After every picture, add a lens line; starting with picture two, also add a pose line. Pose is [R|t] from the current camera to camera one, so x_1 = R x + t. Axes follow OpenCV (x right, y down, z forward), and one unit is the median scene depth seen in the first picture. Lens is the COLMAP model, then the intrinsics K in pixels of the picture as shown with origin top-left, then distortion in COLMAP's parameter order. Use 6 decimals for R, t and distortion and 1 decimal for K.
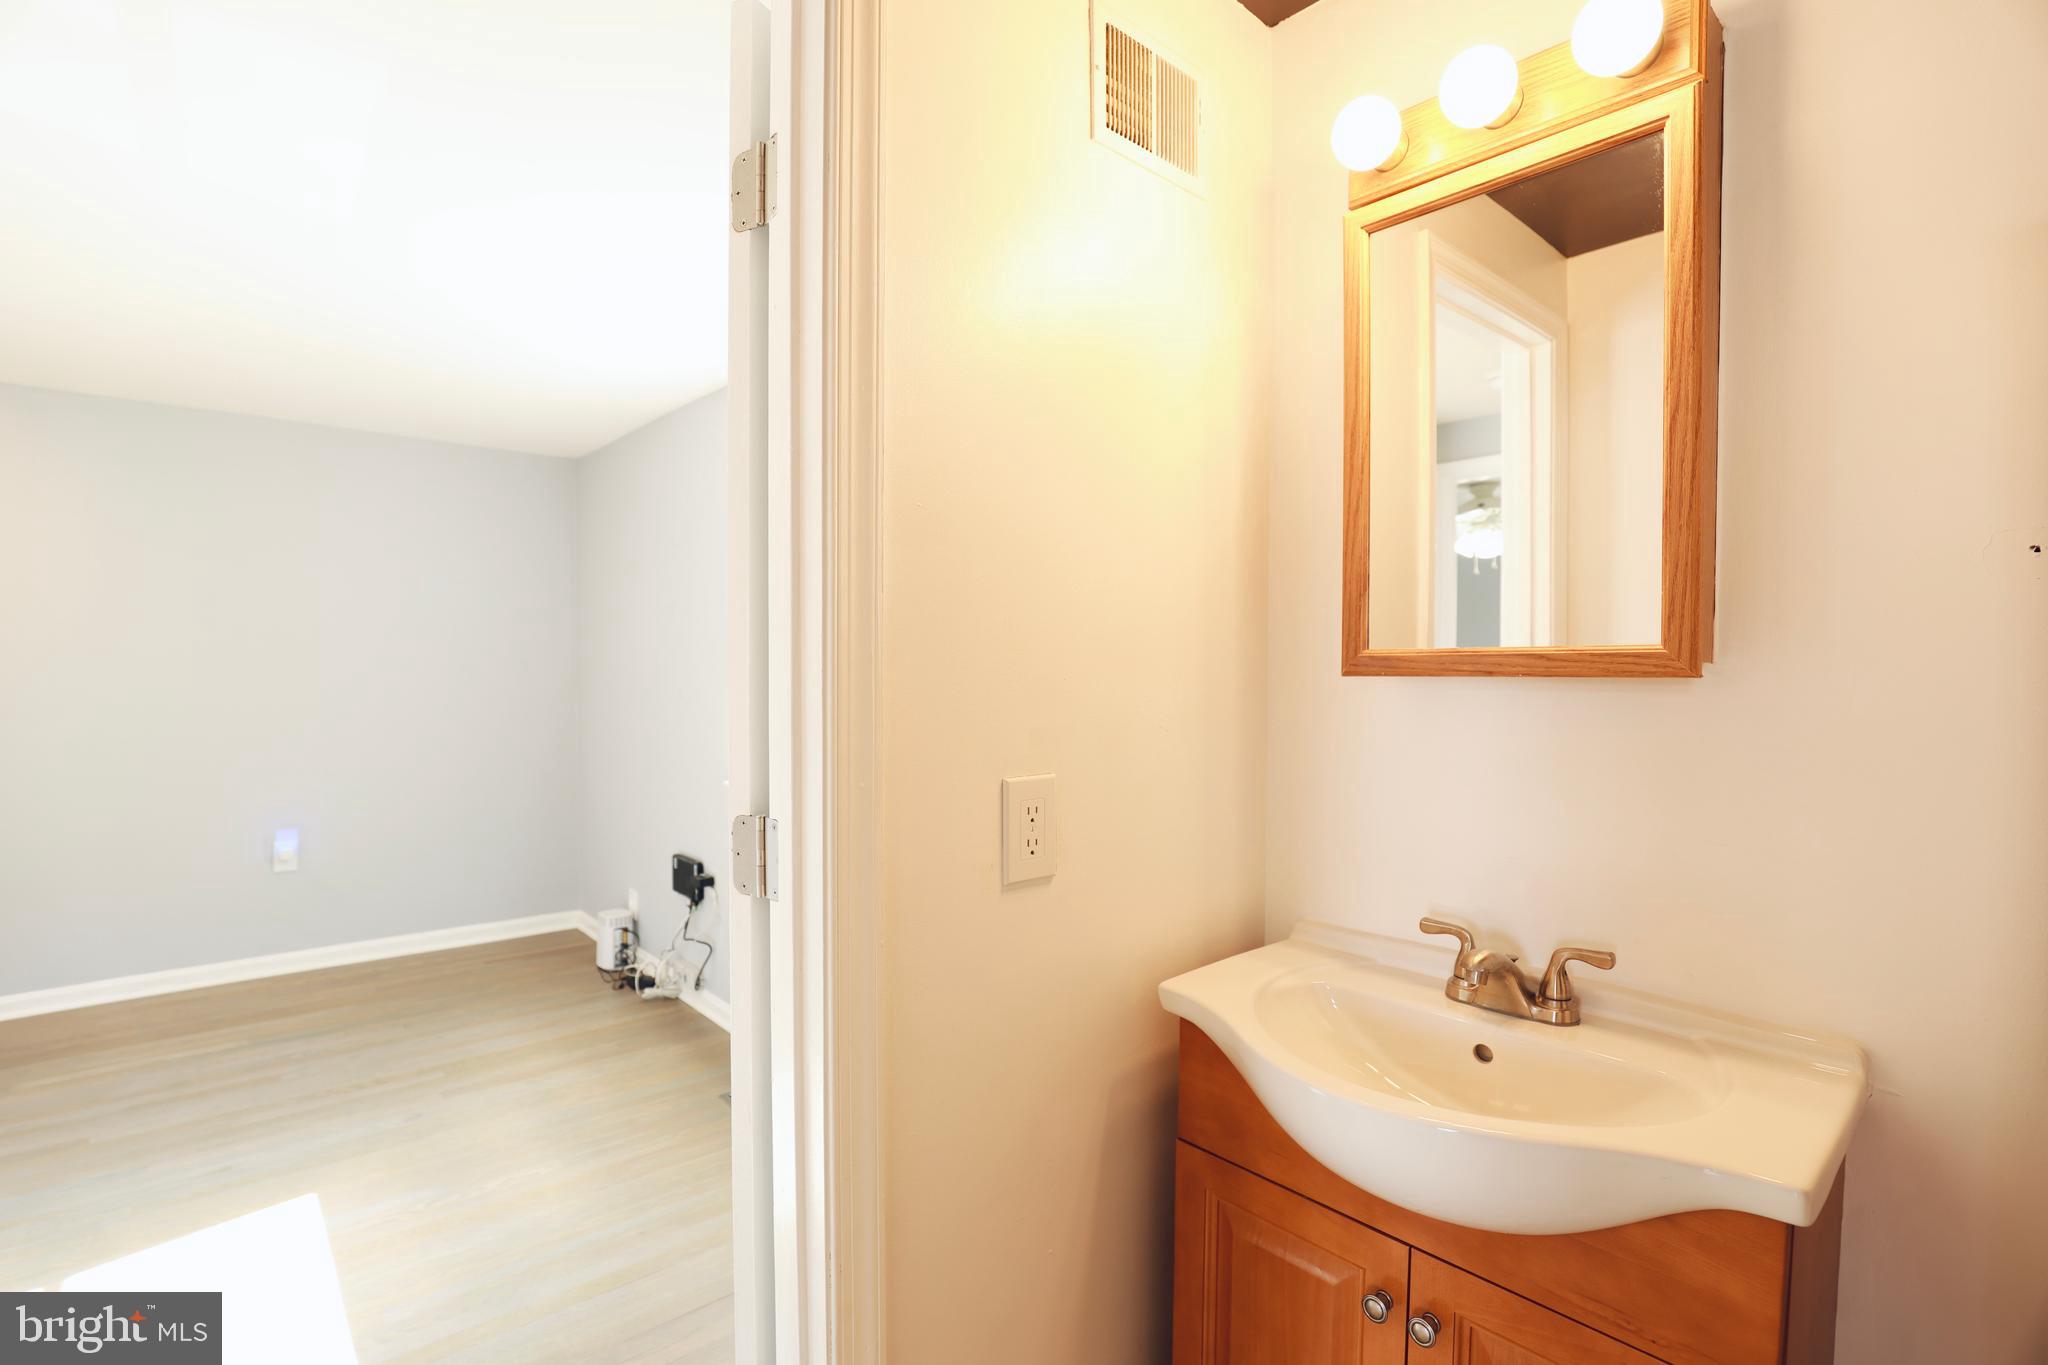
lens RADIAL K [[944.9, 0, 1032.9], [0, 944.9, 691.3], [0, 0, 1]] dist [-0.038634, 0.007585]
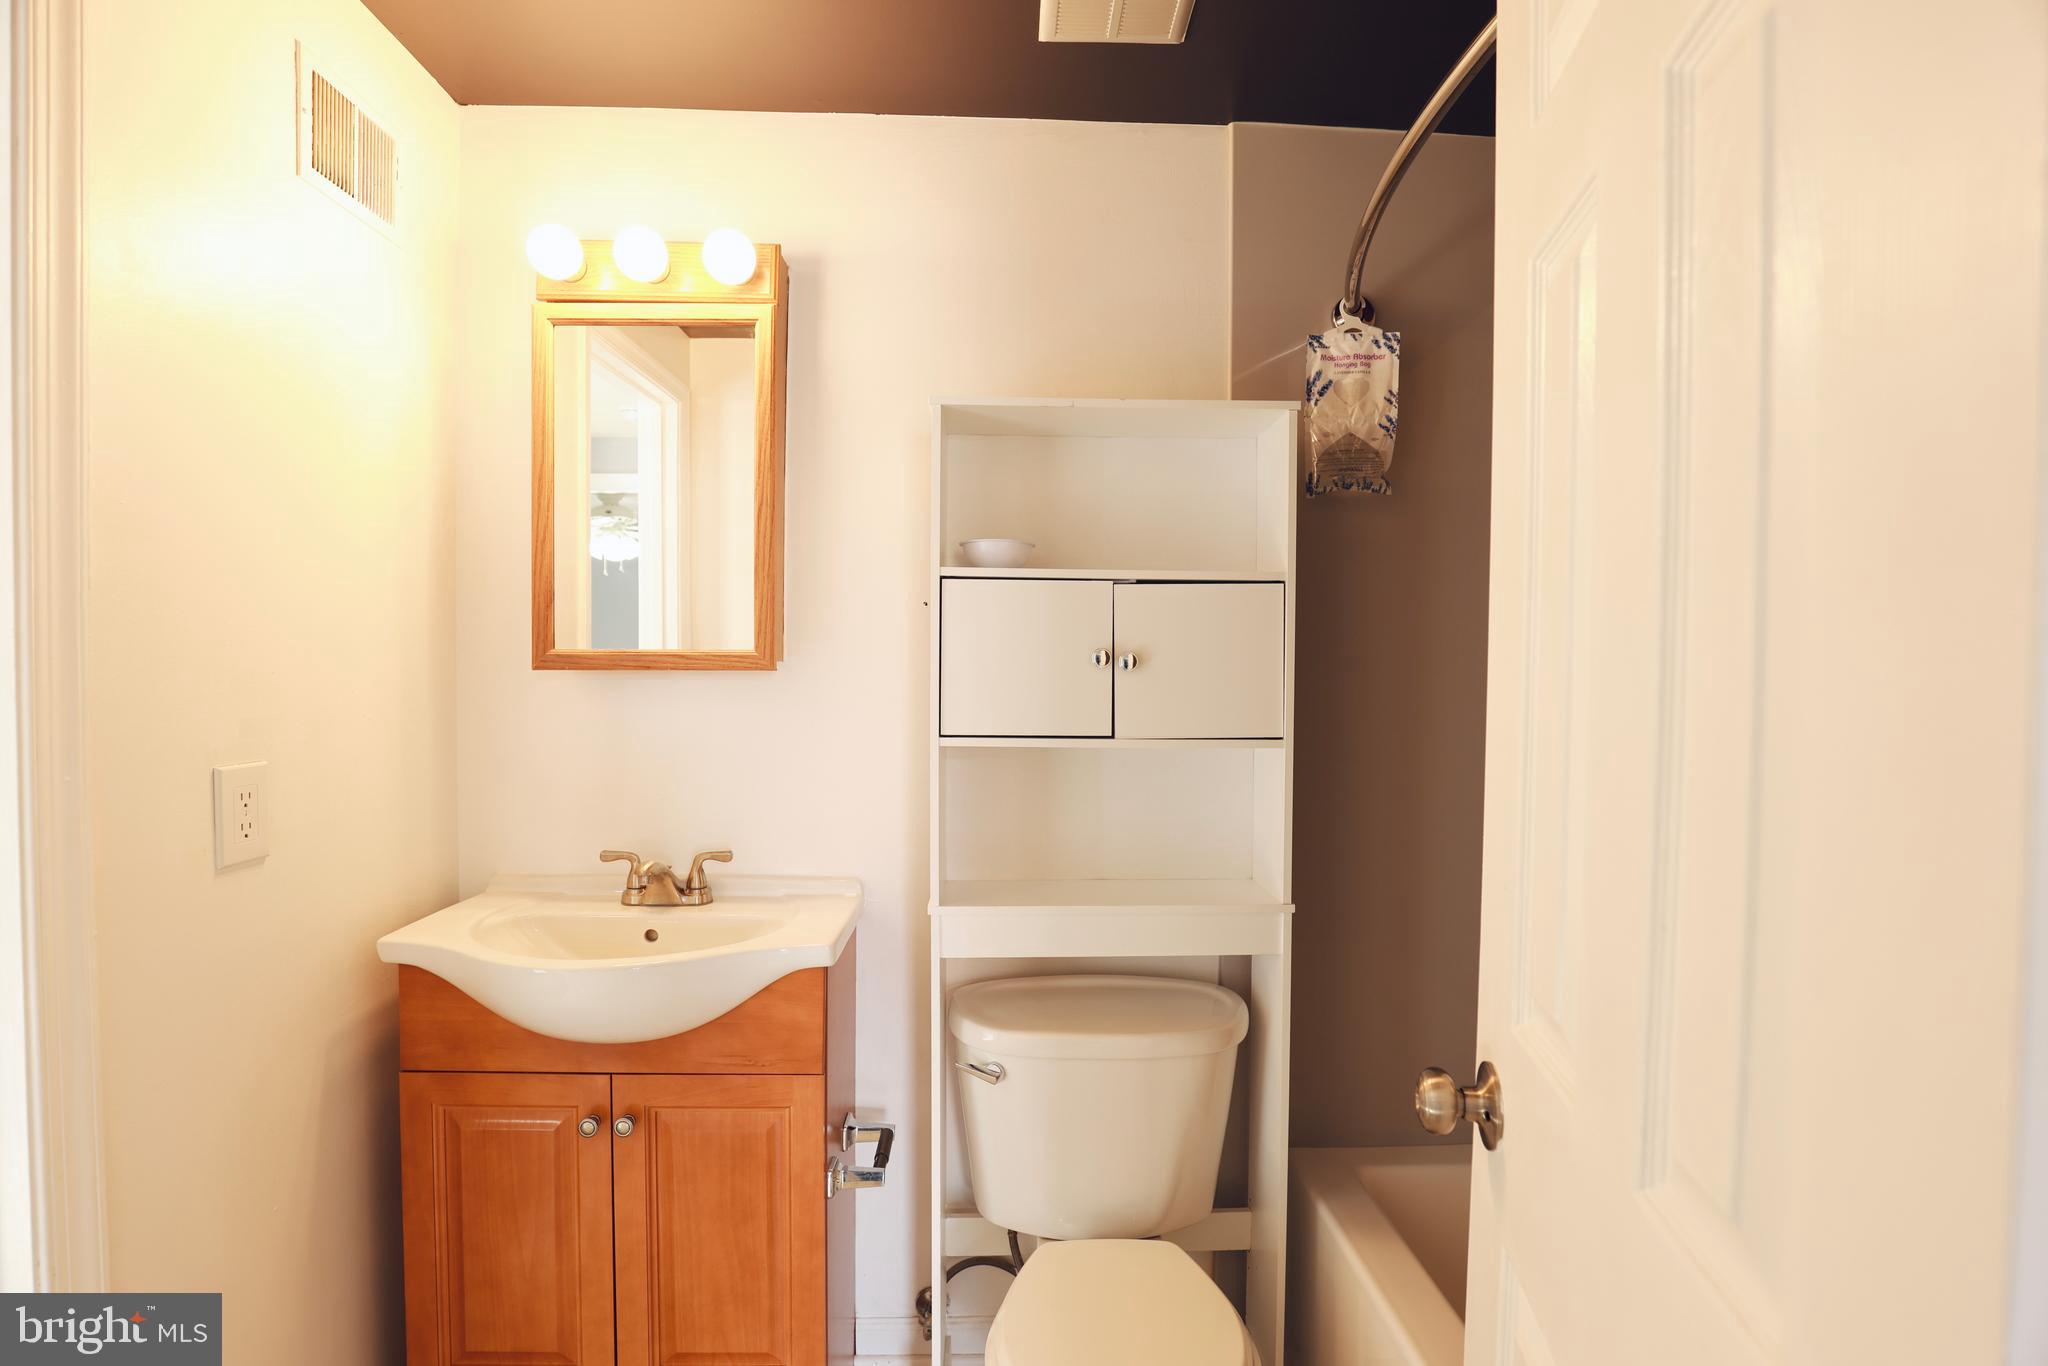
lens RADIAL K [[944.9, 0, 1032.9], [0, 944.9, 691.8], [0, 0, 1]] dist [-0.038634, 0.007585]
pose [[0.639896, -0.018352, 0.768243, -0.220087], [0.013672, 0.999828, 0.012496, 0.006975], [-0.768340, 0.002507, 0.640037, -0.338596]]
